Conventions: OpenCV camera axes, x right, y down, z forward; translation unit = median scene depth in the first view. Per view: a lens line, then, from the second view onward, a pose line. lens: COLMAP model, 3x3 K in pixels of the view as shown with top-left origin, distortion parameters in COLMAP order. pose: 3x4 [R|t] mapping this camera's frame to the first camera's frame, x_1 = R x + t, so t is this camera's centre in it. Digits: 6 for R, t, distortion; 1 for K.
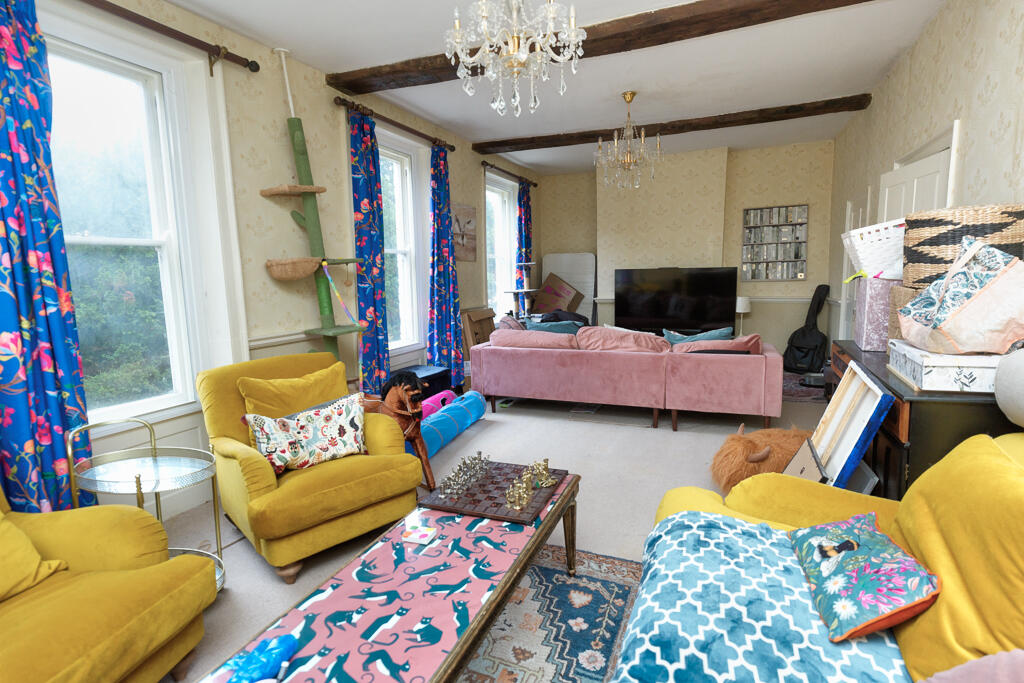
lens RADIAL K [[514.1, 0, 516.5], [0, 514.1, 338.9], [0, 0, 1]] dist [0.001351, 0.000070]
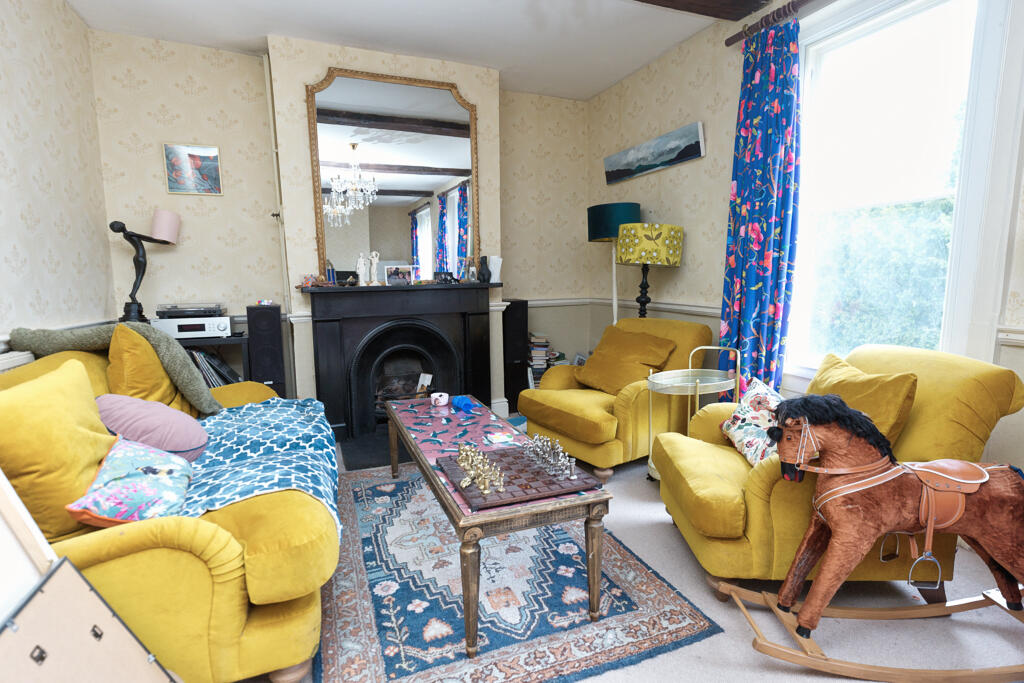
lens RADIAL K [[514.1, 0, 517.2], [0, 514.1, 342.5], [0, 0, 1]] dist [0.001351, 0.000070]
pose [[-0.720935, 0.116193, -0.683193, 0.589271], [-0.069593, 0.968722, 0.238191, -0.154956], [0.689500, 0.219266, -0.690299, 1.706028]]
